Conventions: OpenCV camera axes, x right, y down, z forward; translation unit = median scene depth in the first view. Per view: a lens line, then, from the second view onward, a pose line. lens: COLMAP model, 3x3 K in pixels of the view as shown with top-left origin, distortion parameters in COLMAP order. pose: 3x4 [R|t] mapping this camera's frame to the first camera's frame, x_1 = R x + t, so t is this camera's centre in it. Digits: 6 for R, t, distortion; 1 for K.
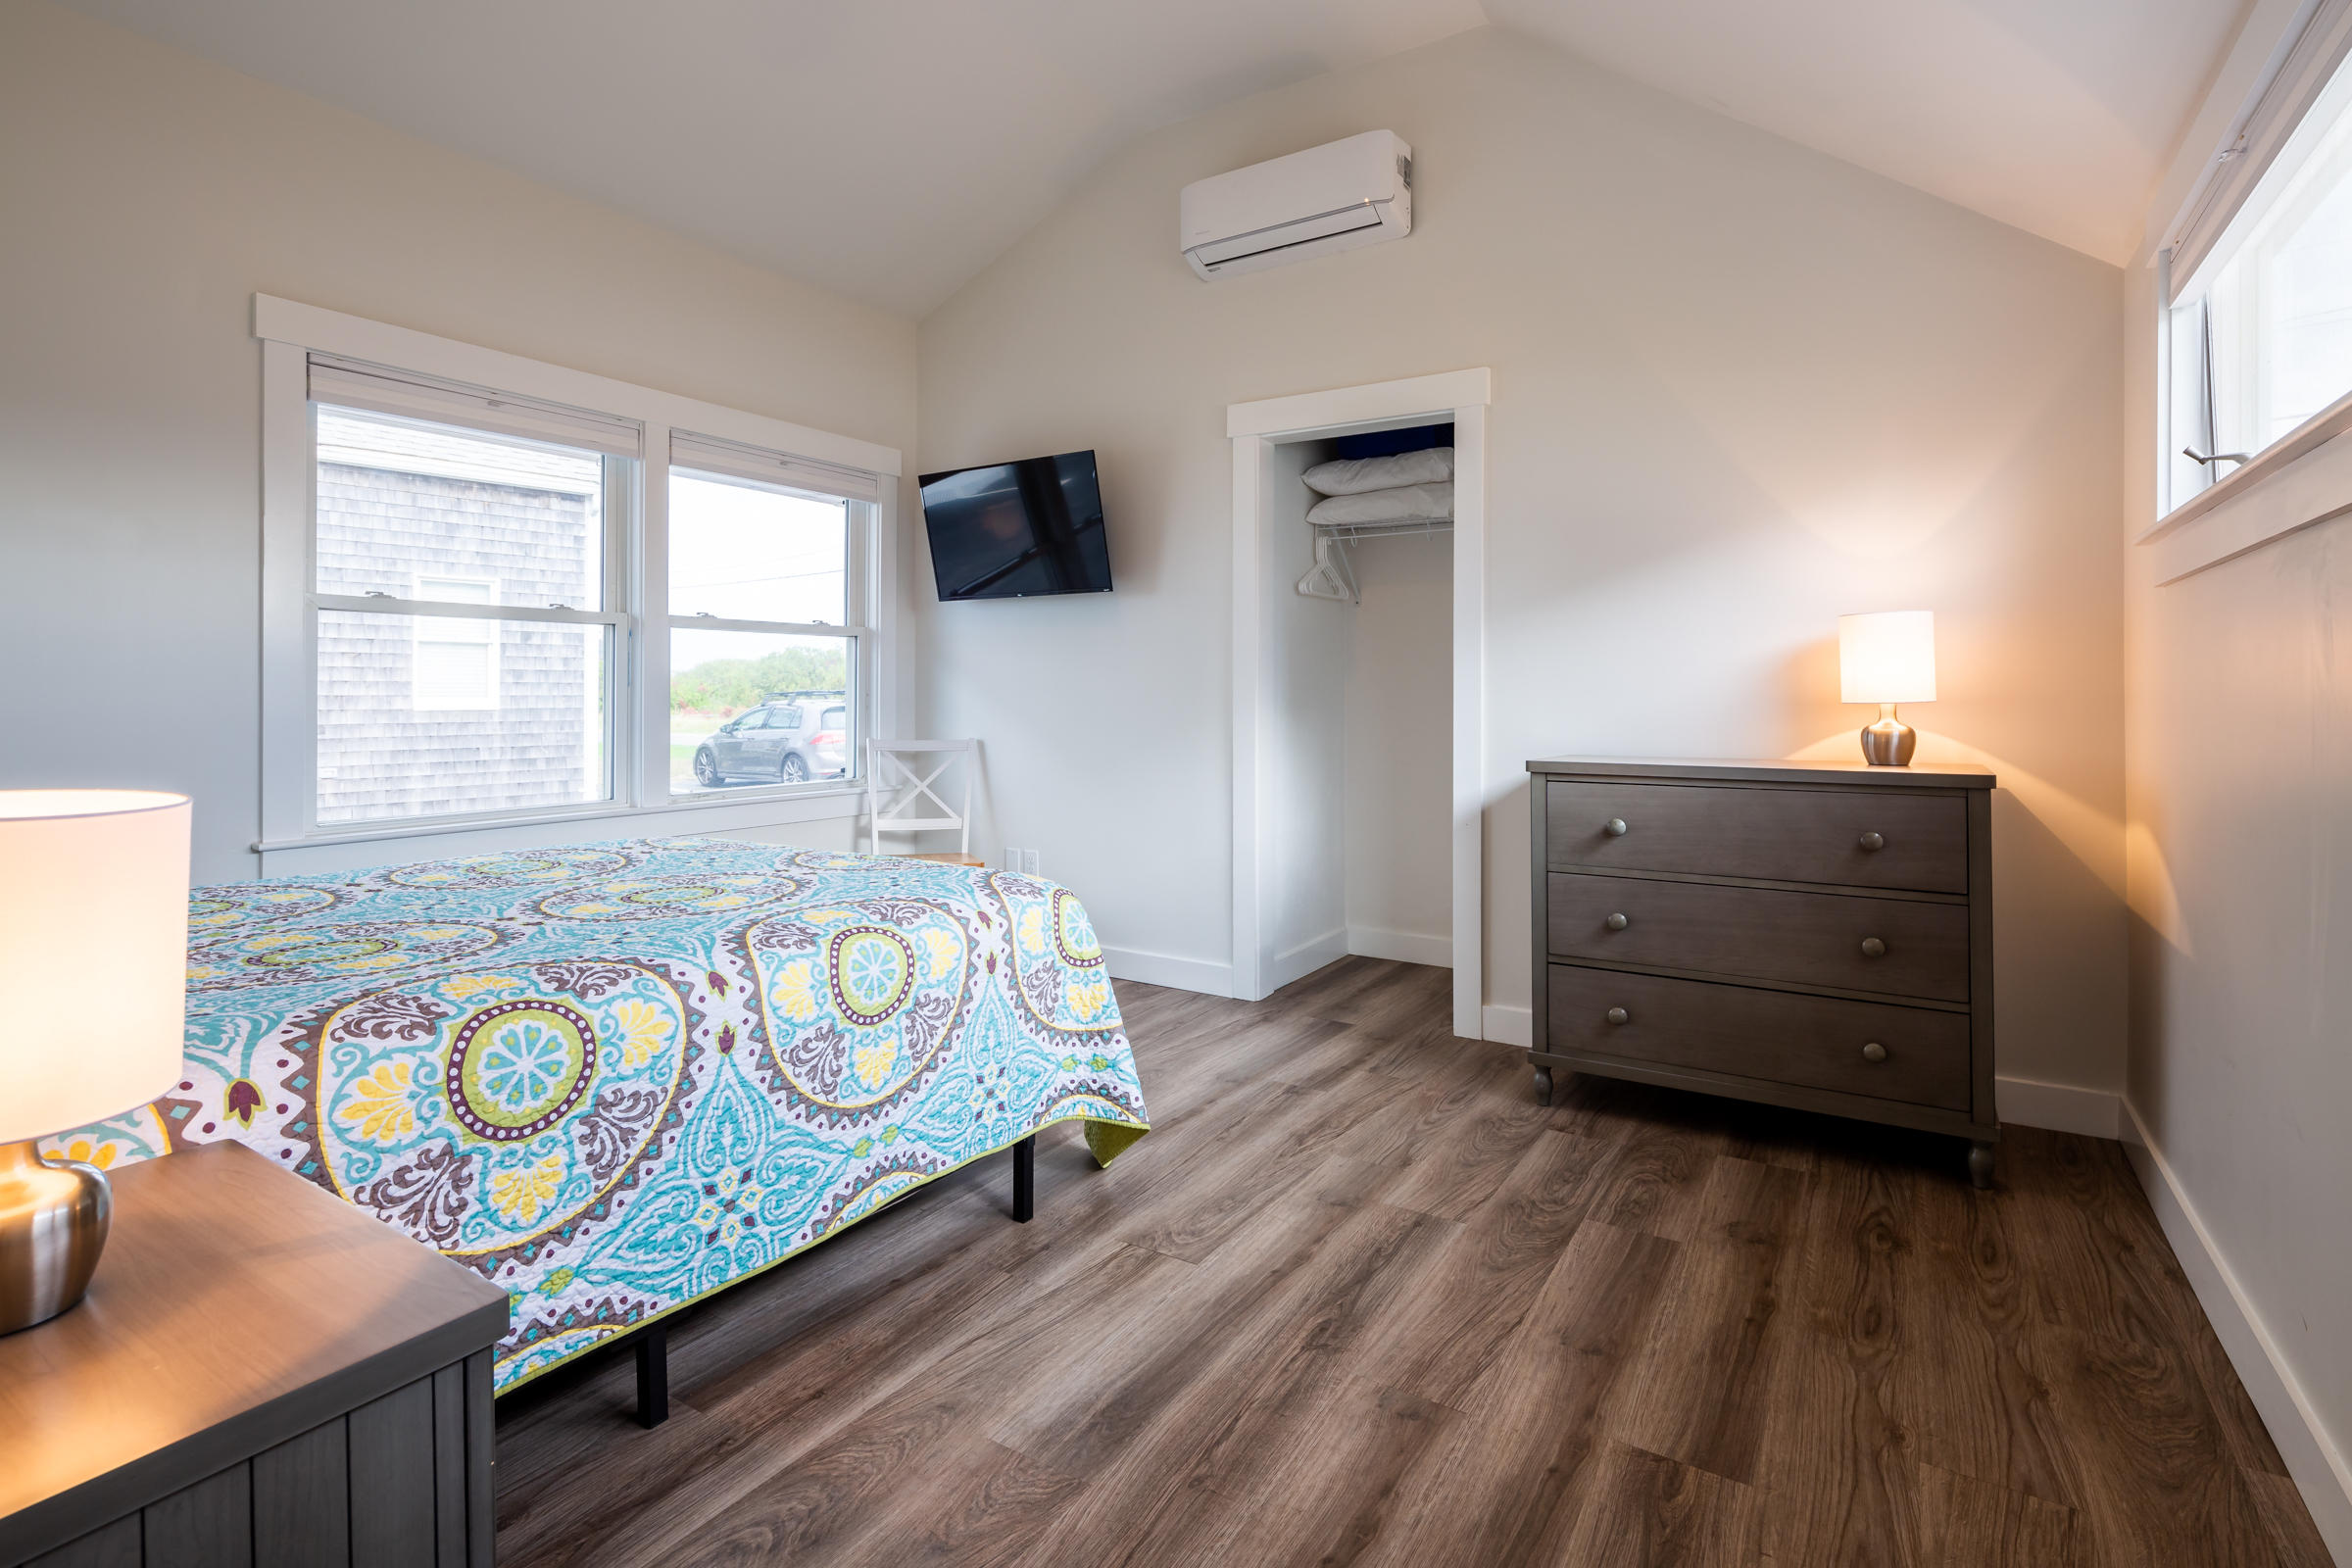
lens RADIAL K [[1143.3, 0, 1220.8], [0, 1143.3, 702.3], [0, 0, 1]] dist [0.003635, -0.005919]
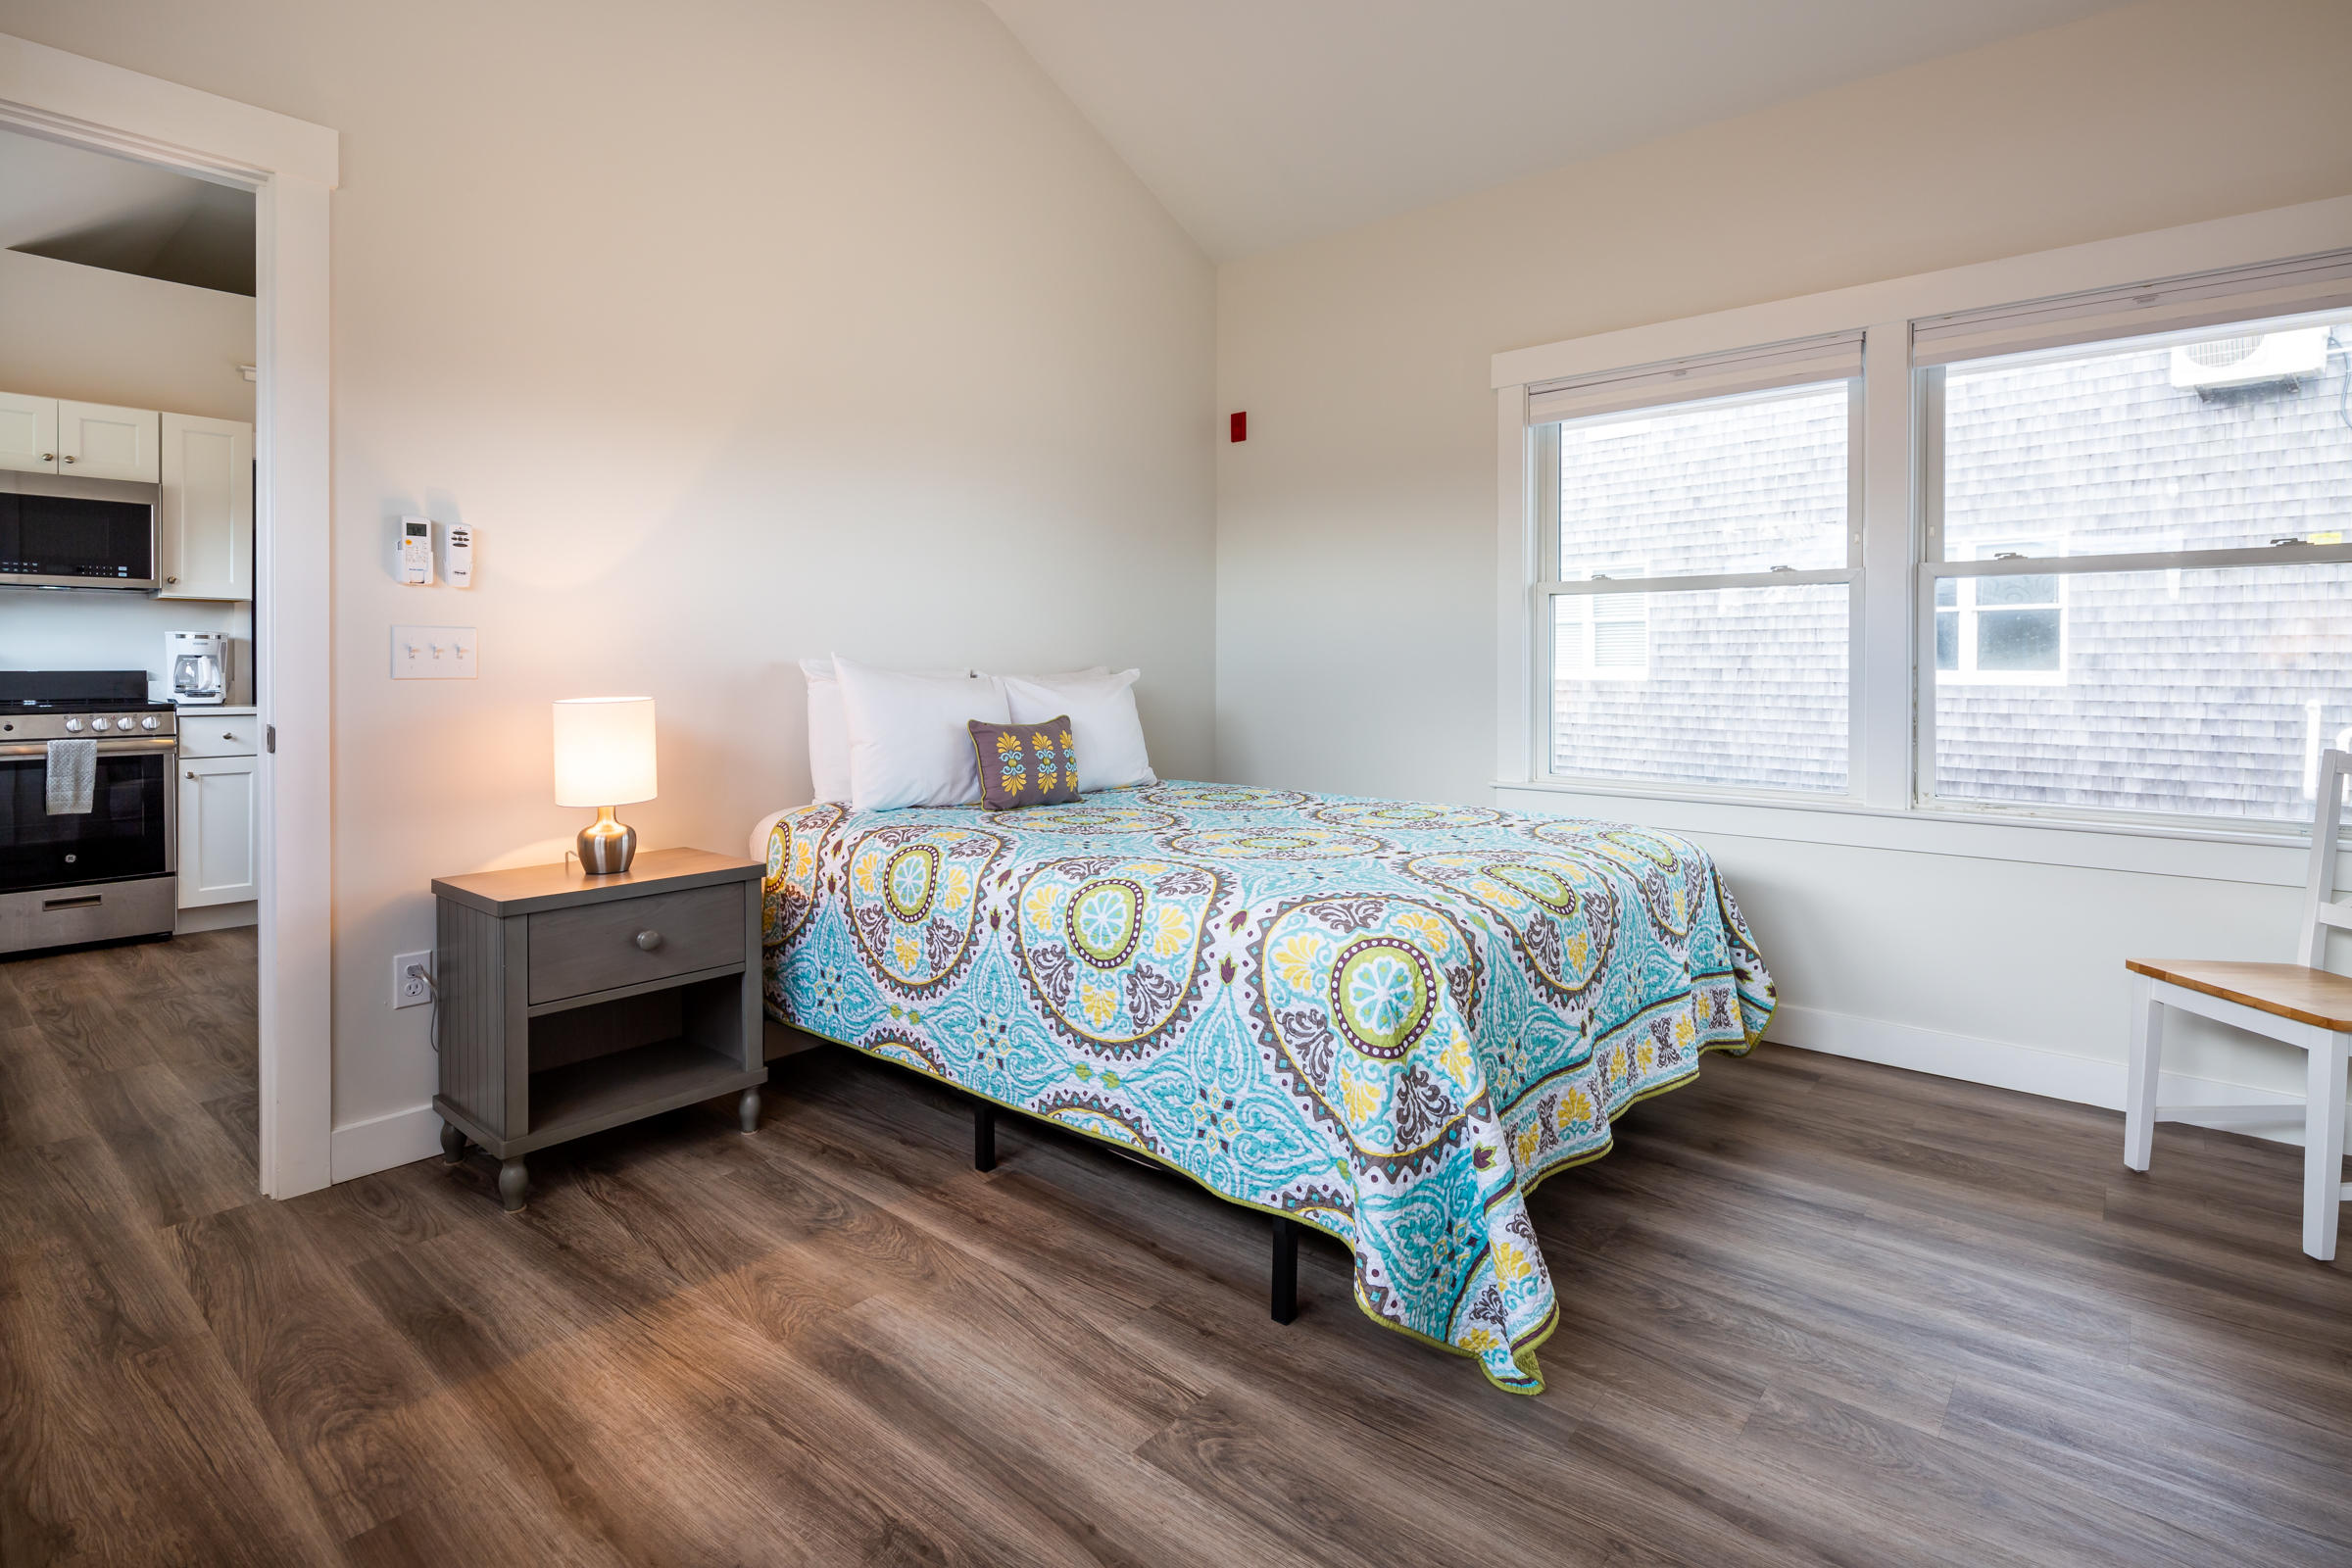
lens RADIAL K [[1143.3, 0, 1177.0], [0, 1143.3, 674.6], [0, 0, 1]] dist [0.003635, -0.005919]
pose [[-0.170494, 0.009553, -0.985312, 0.746300], [-0.006432, 0.999921, 0.010808, -0.006133], [0.985338, 0.008180, -0.170419, 1.261929]]
